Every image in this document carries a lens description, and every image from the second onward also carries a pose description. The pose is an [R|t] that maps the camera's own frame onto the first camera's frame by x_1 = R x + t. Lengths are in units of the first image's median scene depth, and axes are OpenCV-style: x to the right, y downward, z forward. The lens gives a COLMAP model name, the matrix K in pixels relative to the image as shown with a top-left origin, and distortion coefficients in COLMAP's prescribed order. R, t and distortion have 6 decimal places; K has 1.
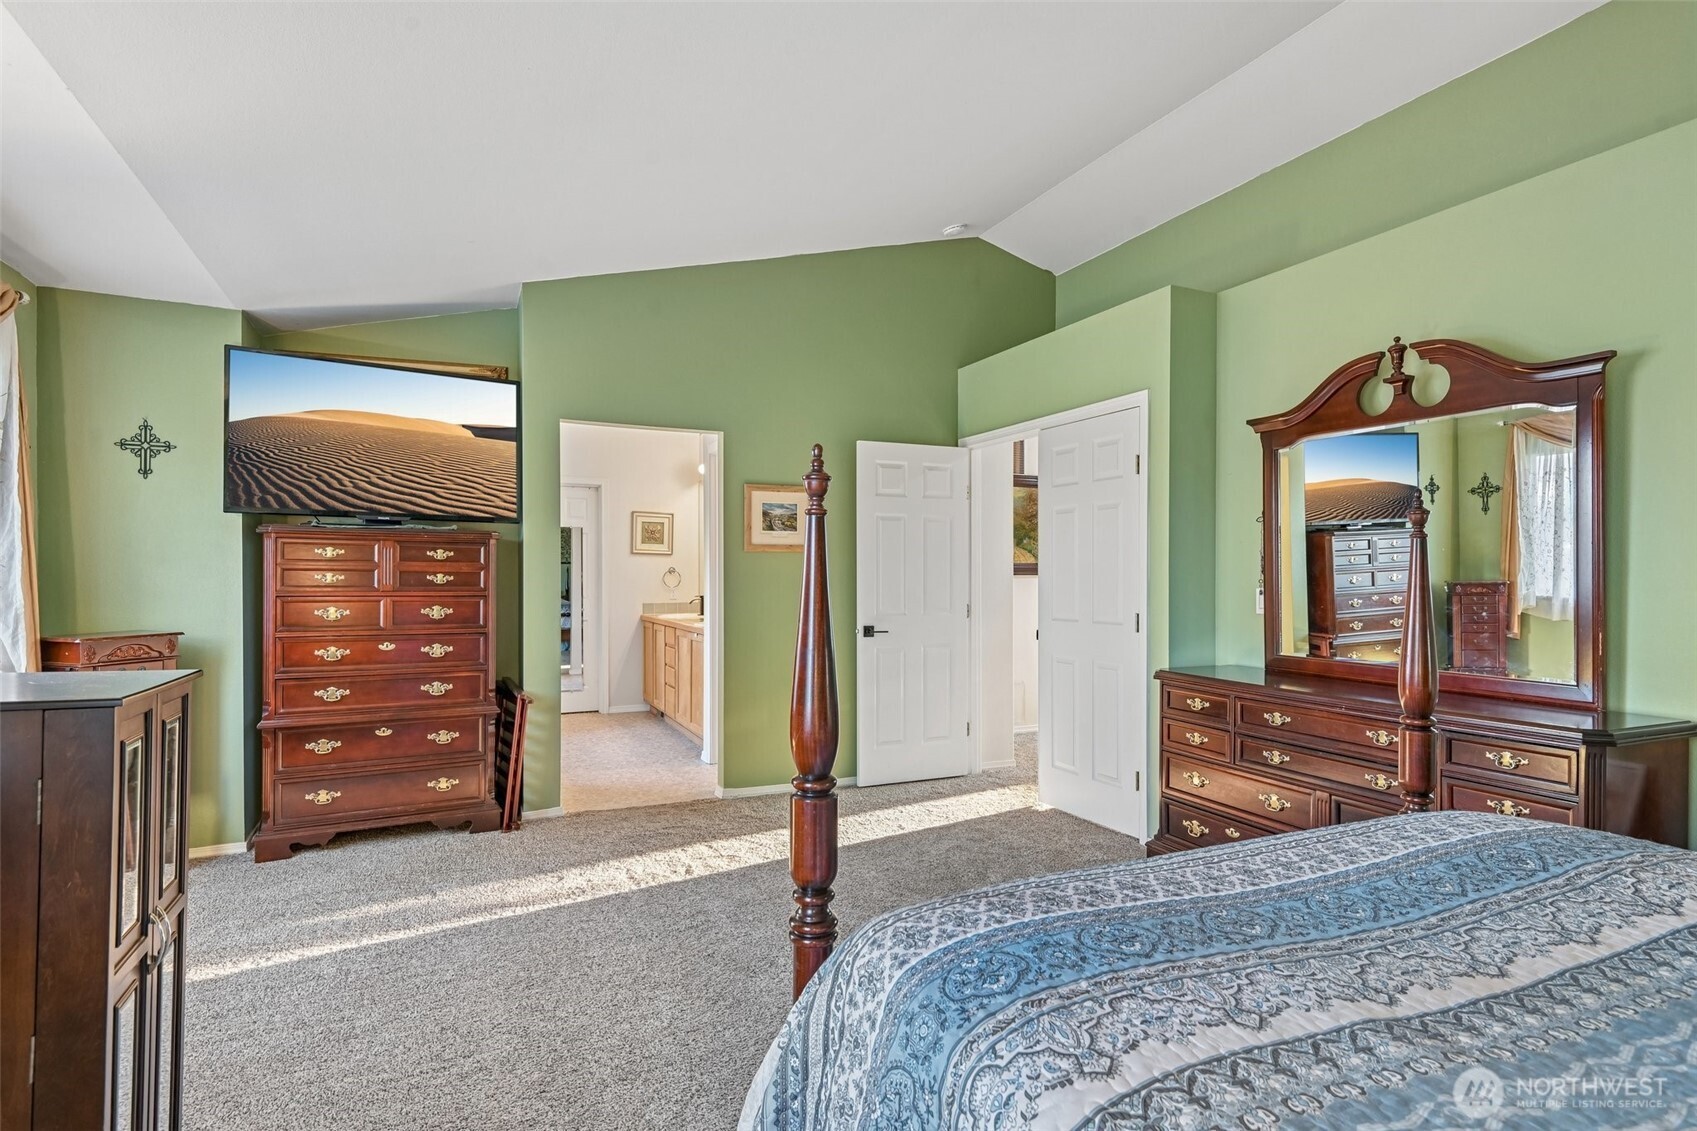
lens RADIAL K [[857.9, 0, 856.3], [0, 857.9, 570.3], [0, 0, 1]] dist [-0.012710, 0.000274]
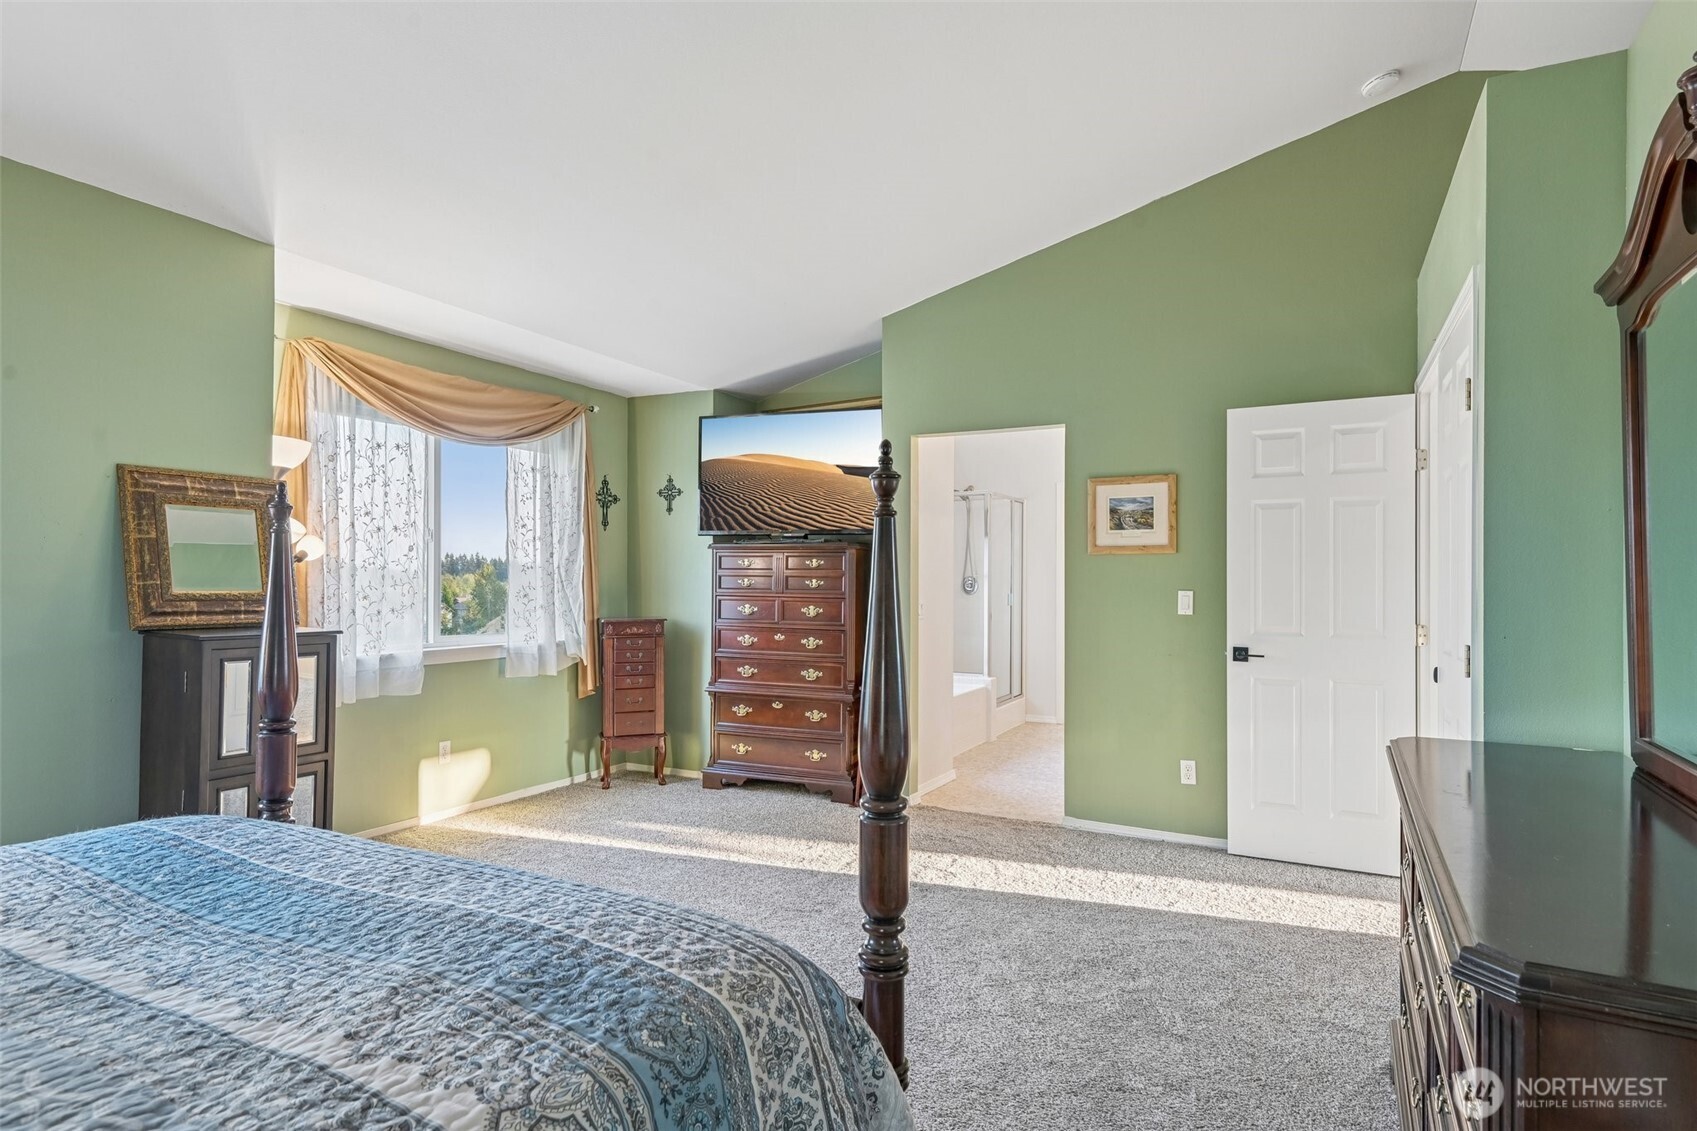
lens RADIAL K [[914.2, 0, 848.5], [0, 914.2, 565.5], [0, 0, 1]] dist [-0.006177, -0.001034]
pose [[0.595036, -0.012049, -0.803609, 0.535483], [0.000583, 0.999894, -0.014561, 0.003568], [0.803699, 0.008196, 0.594980, 0.258977]]
